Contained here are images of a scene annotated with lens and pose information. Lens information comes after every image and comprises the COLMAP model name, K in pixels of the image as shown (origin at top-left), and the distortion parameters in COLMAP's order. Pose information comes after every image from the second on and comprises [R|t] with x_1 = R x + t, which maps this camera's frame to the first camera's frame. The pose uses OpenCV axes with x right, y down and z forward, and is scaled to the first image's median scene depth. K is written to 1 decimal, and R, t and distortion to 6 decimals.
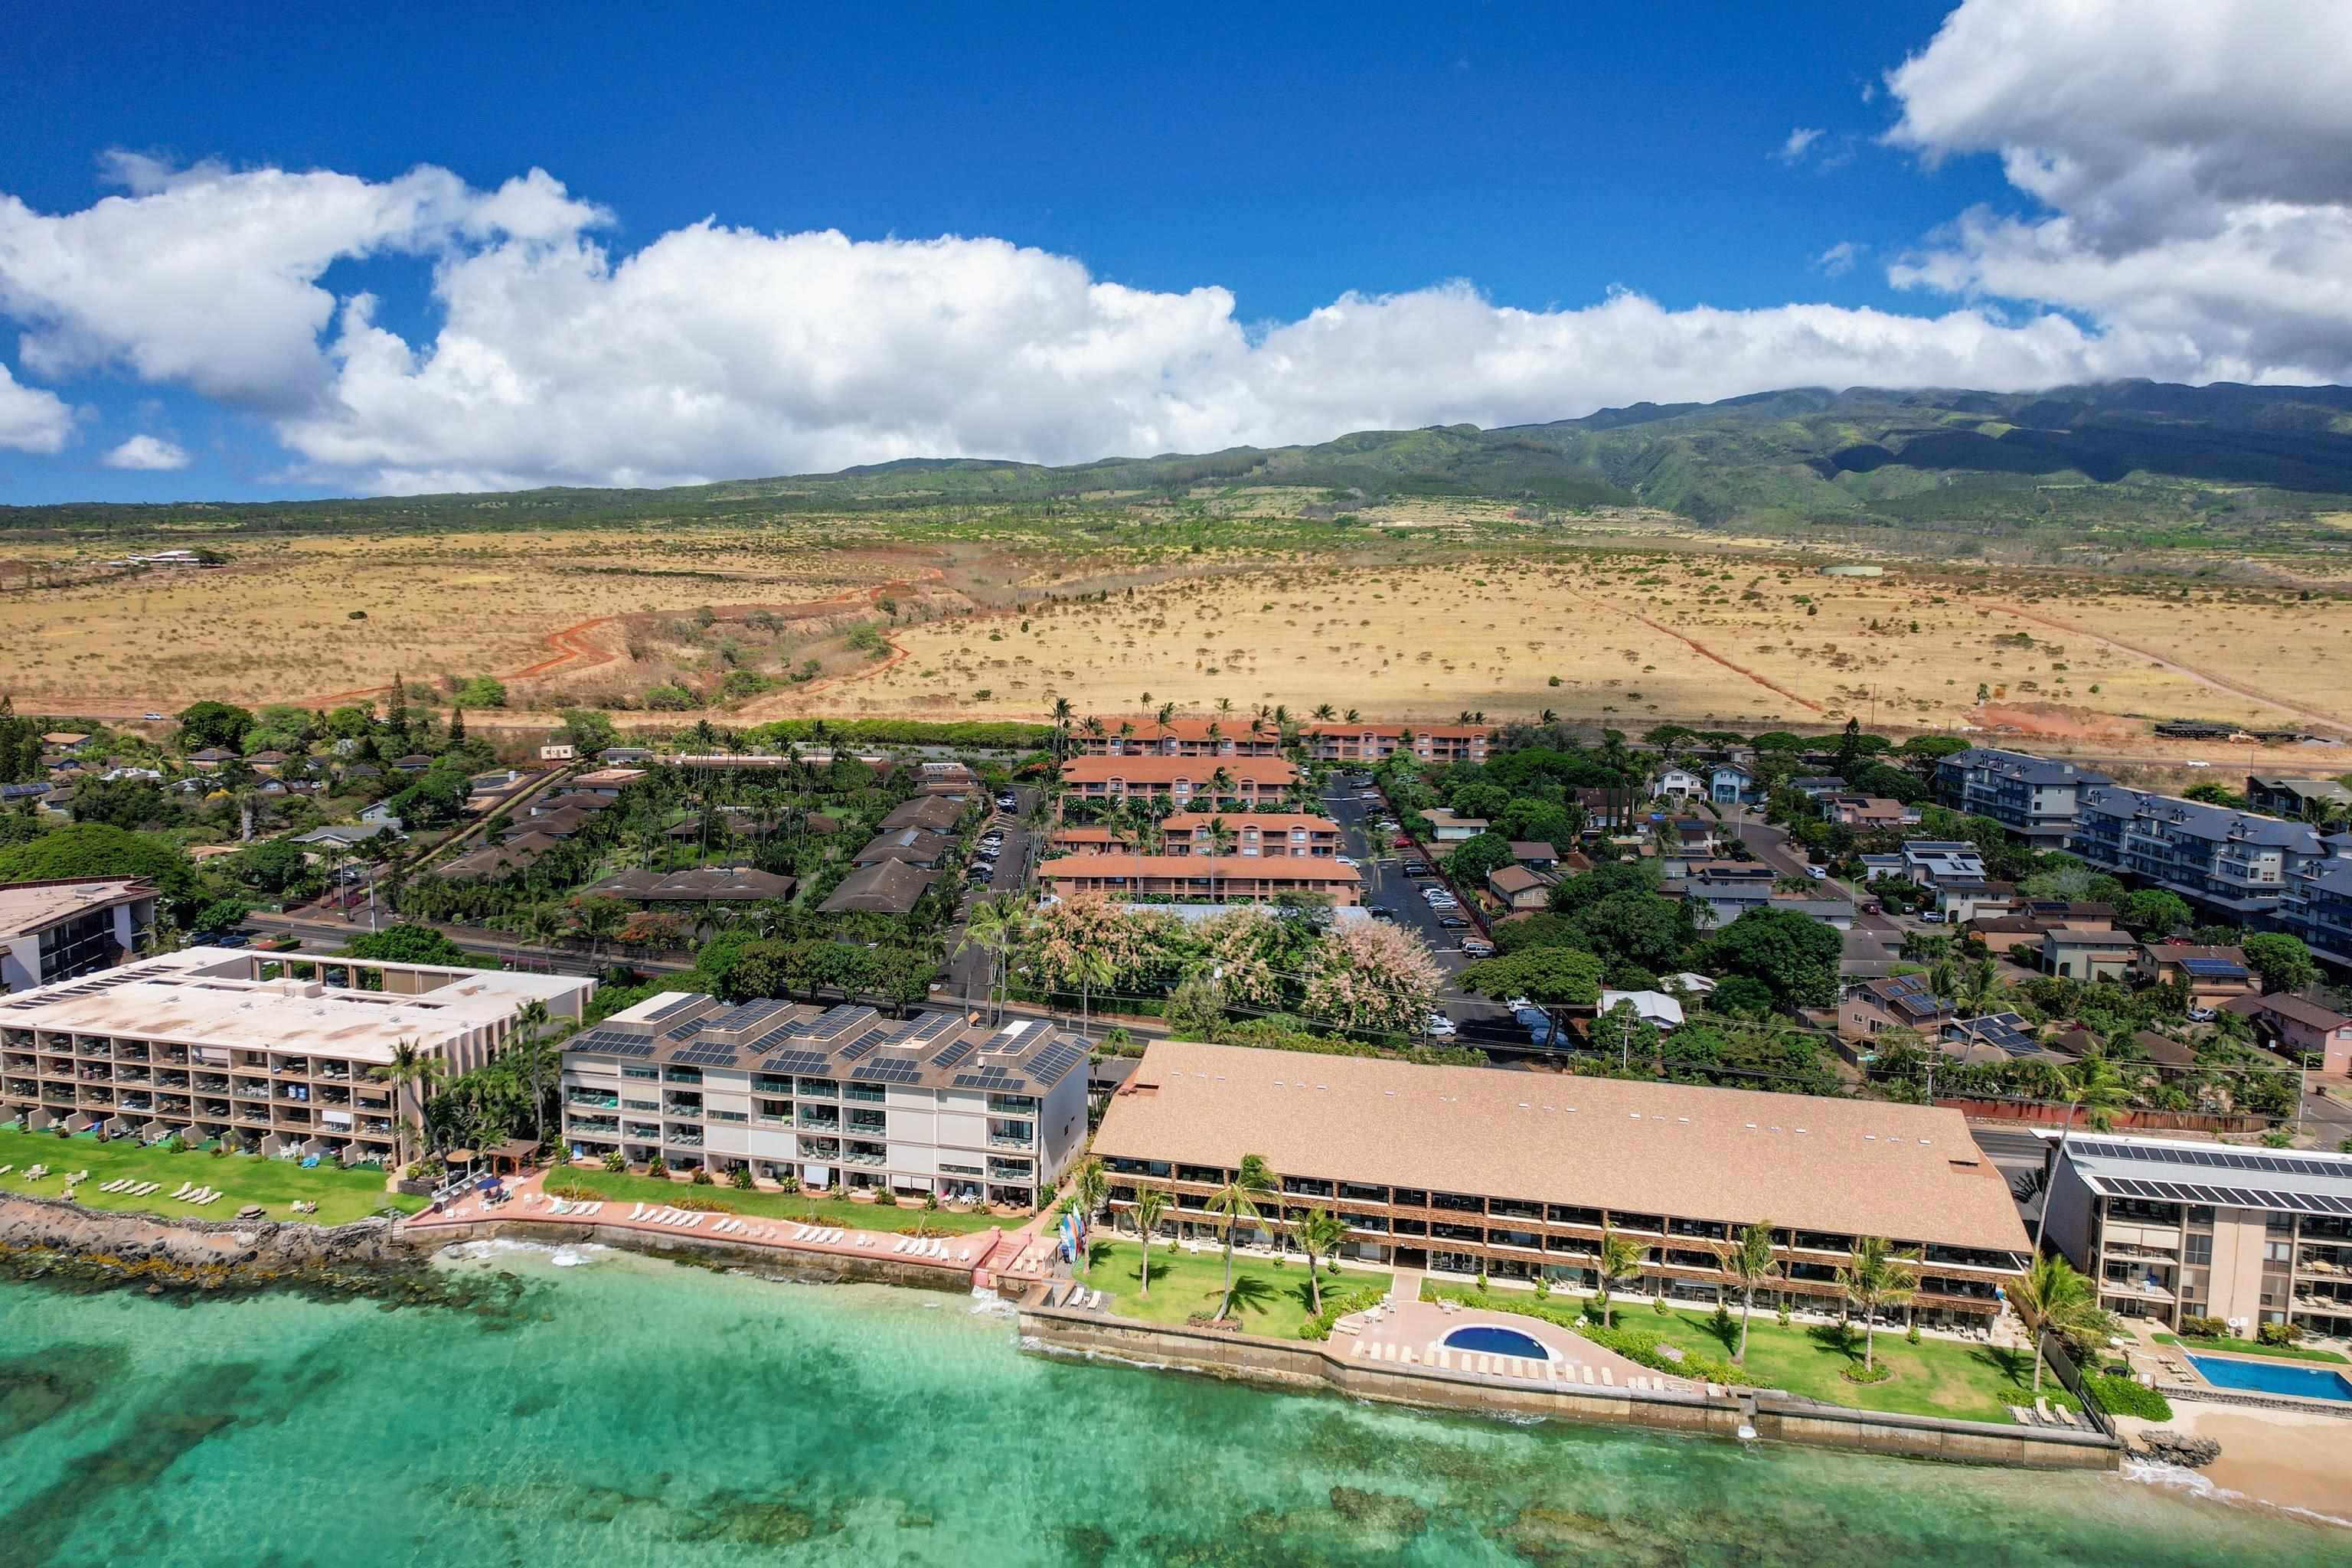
lens RADIAL K [[1554.6, 0, 1111.6], [0, 1554.6, 748.6], [0, 0, 1]] dist [0.005569, -0.008831]
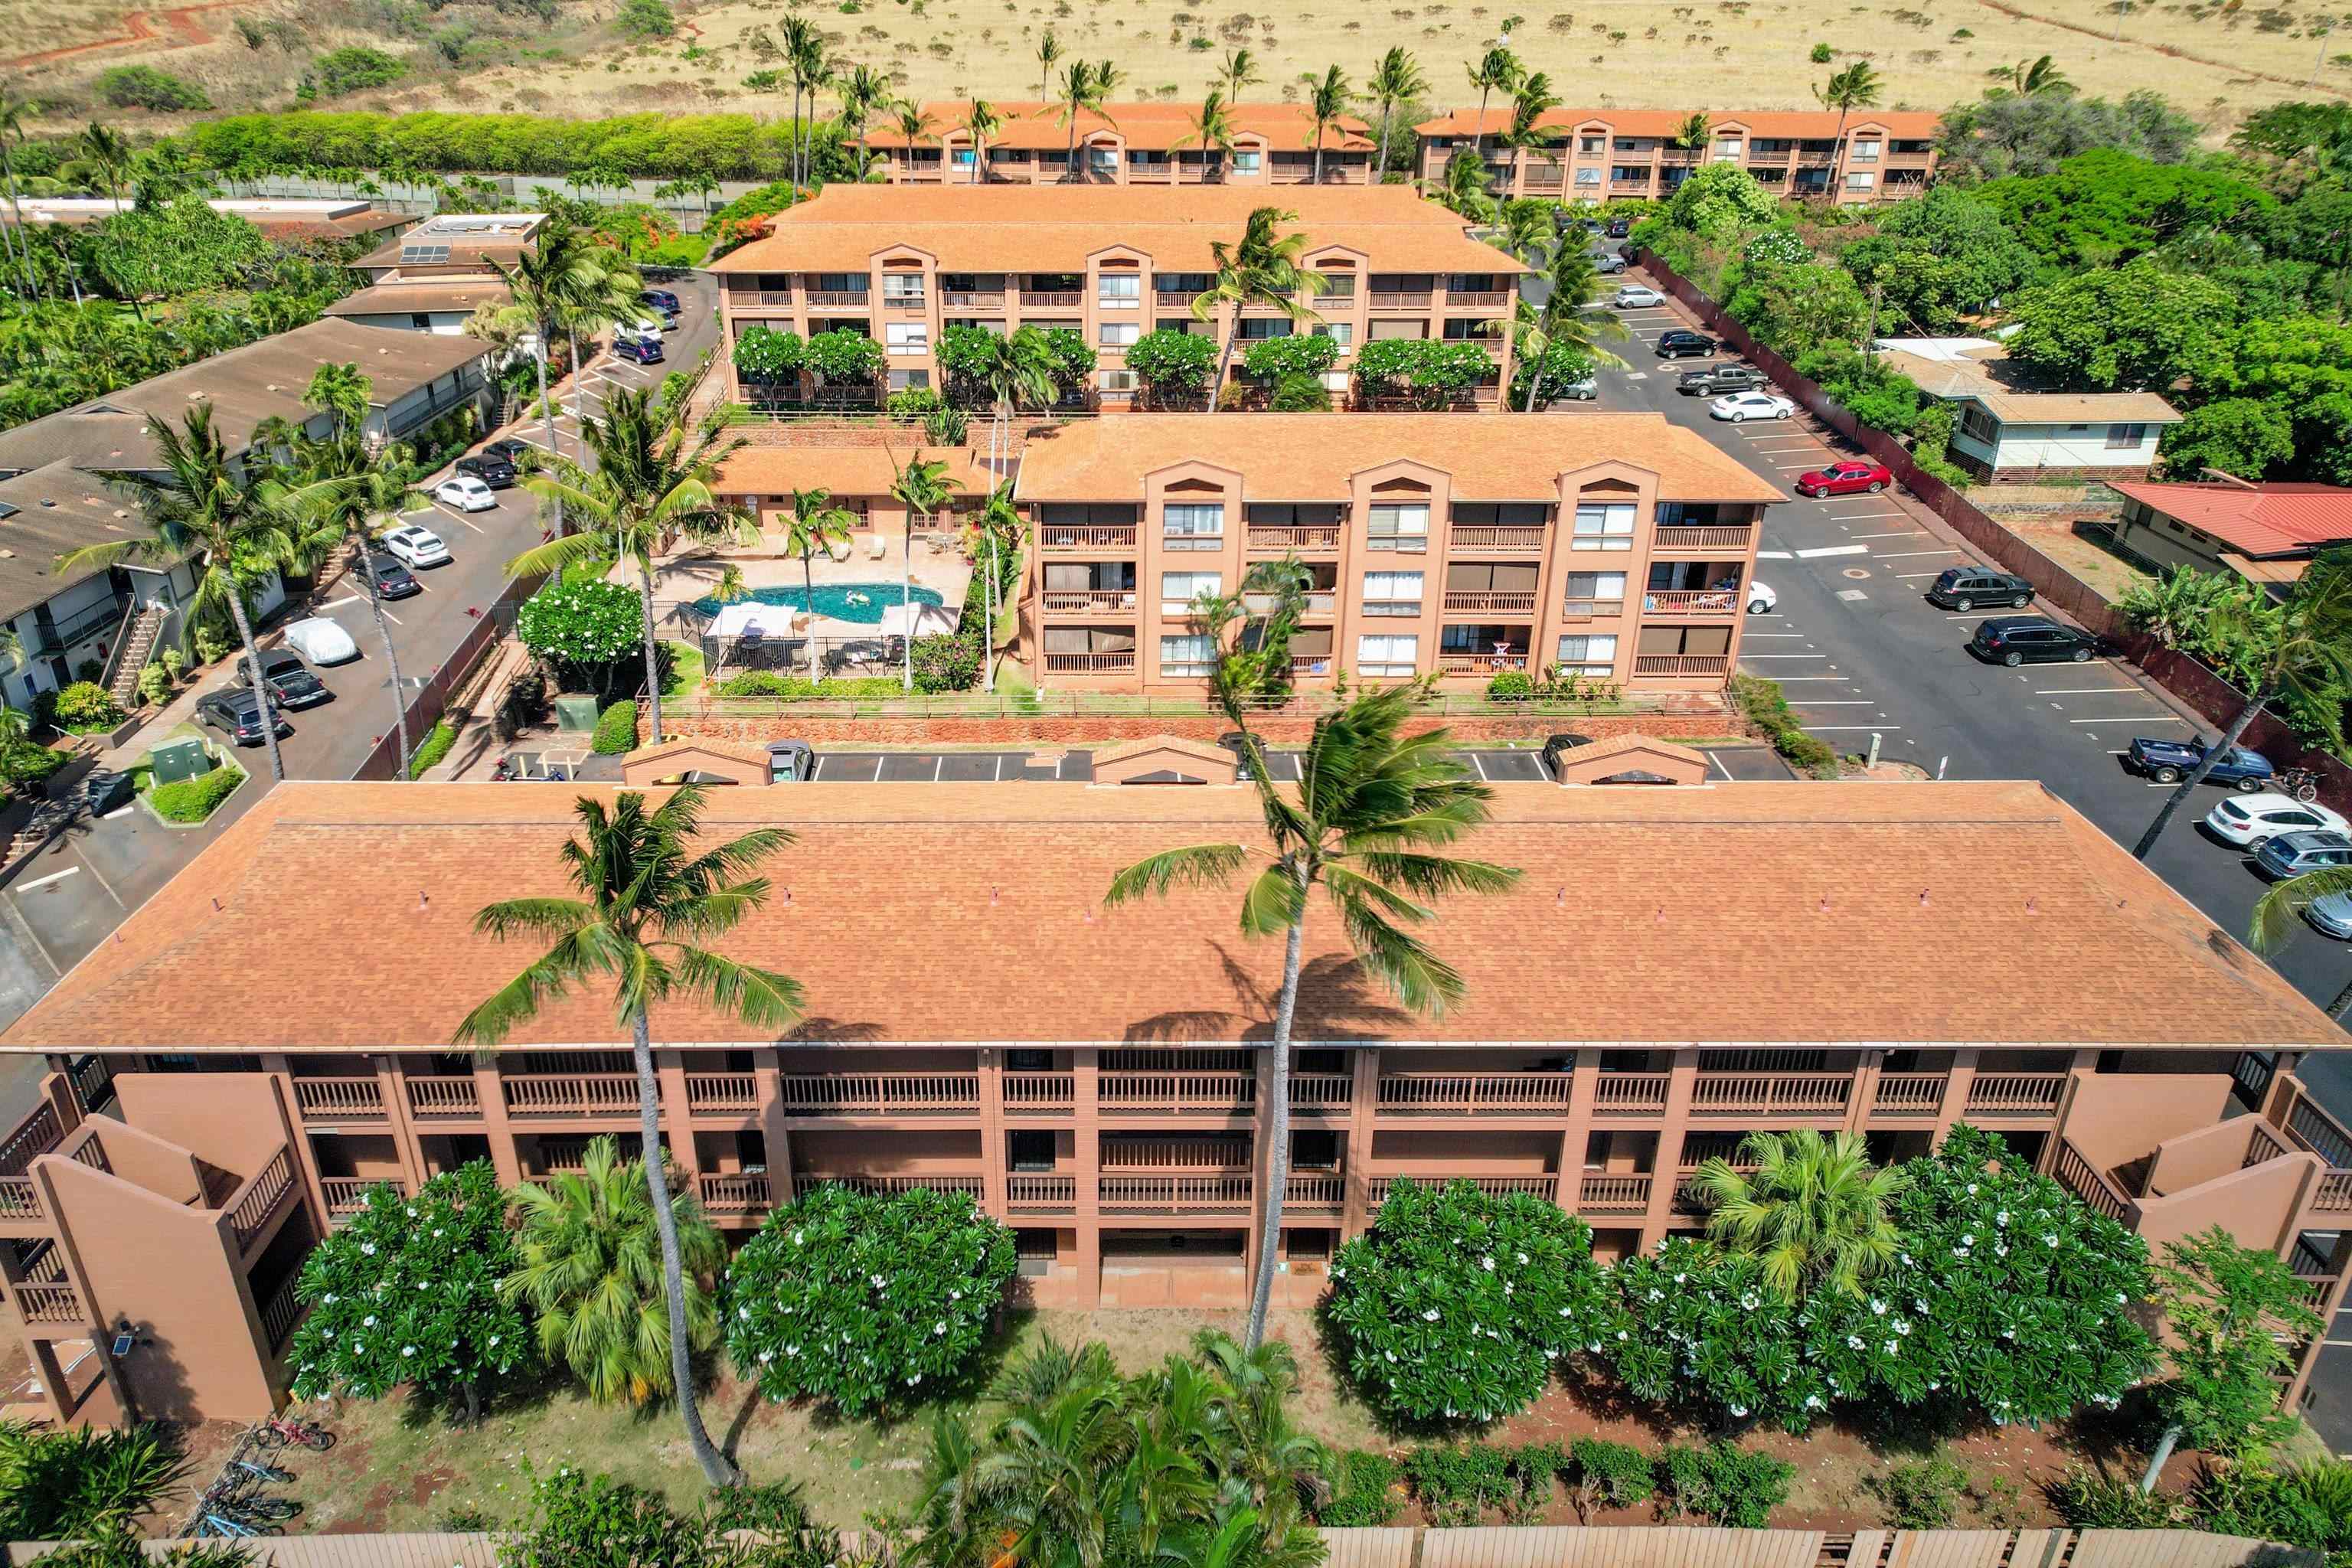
lens RADIAL K [[1554.6, 0, 1124.6], [0, 1554.6, 742.2], [0, 0, 1]] dist [0.005569, -0.008831]
pose [[0.999649, -0.016136, 0.021025, 0.024544], [0.008431, 0.945702, 0.324924, 0.006498], [-0.025126, -0.324633, 0.945506, 0.436590]]
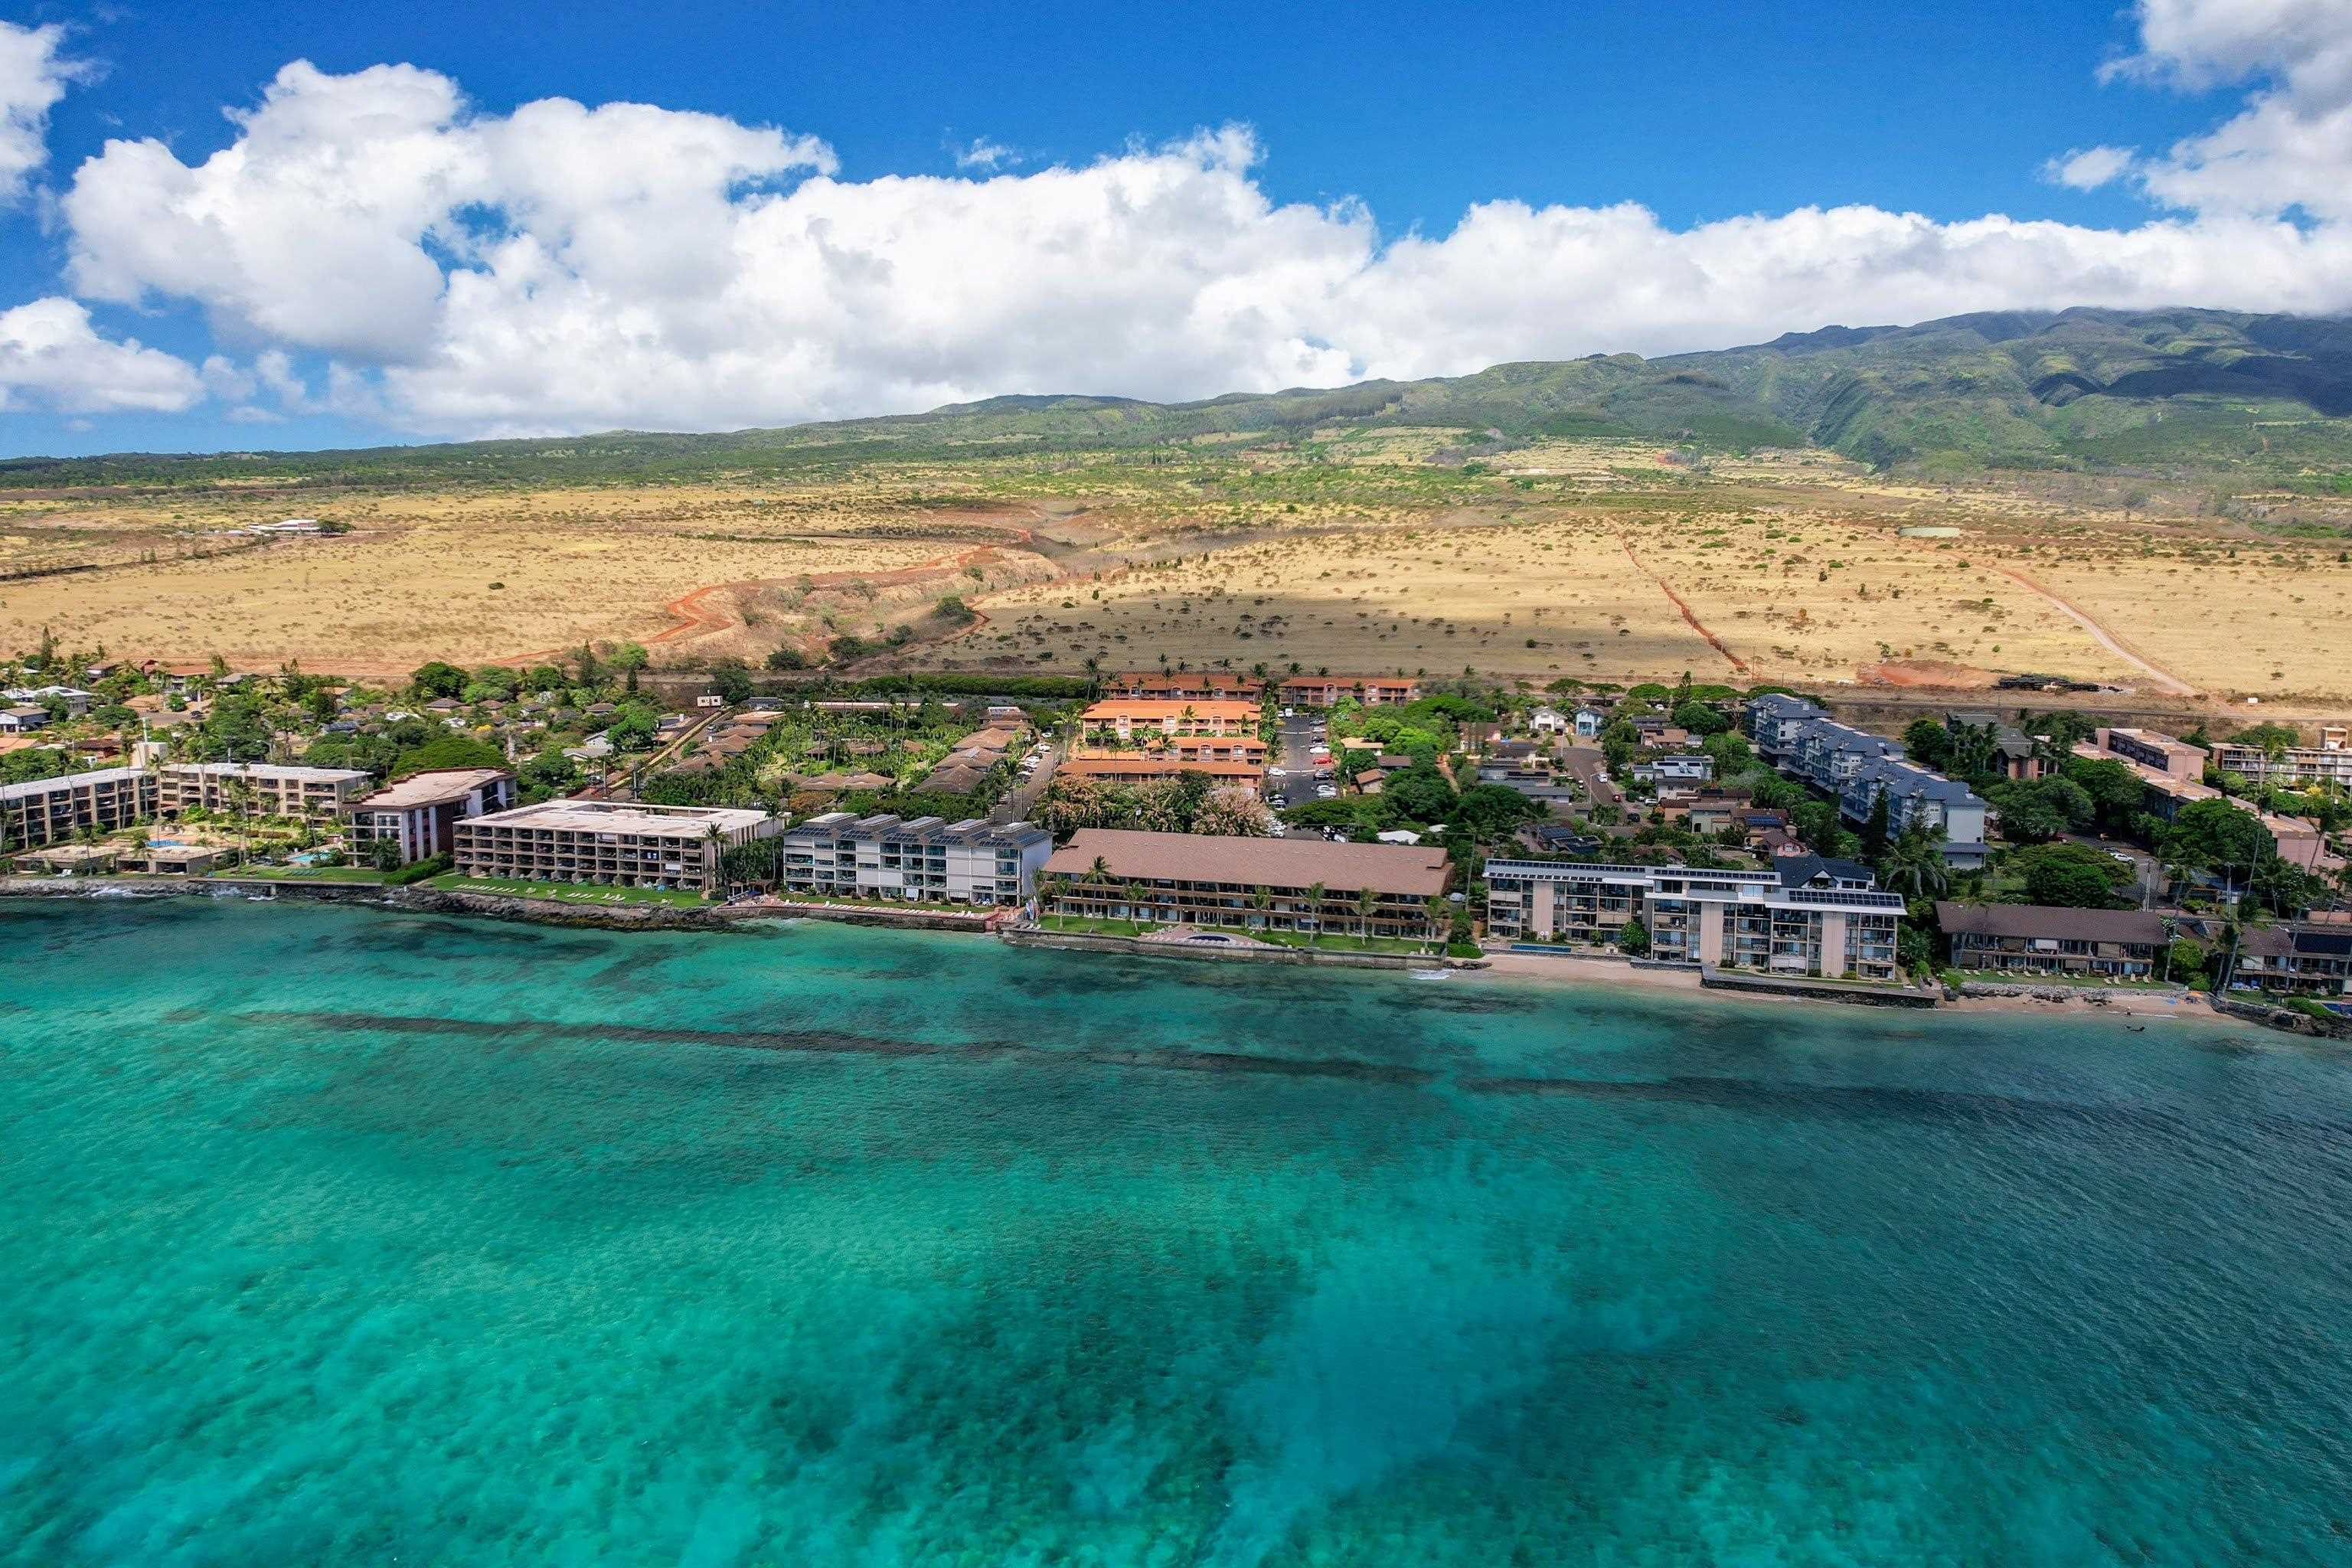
lens RADIAL K [[1781.5, 0, 1177.6], [0, 1781.5, 709.9], [0, 0, 1]] dist [0.005527, -0.006612]
pose [[0.999349, -0.001281, -0.036067, 0.069757], [0.001104, 0.999987, -0.004910, 0.014258], [0.036072, 0.004867, 0.999337, -0.380963]]
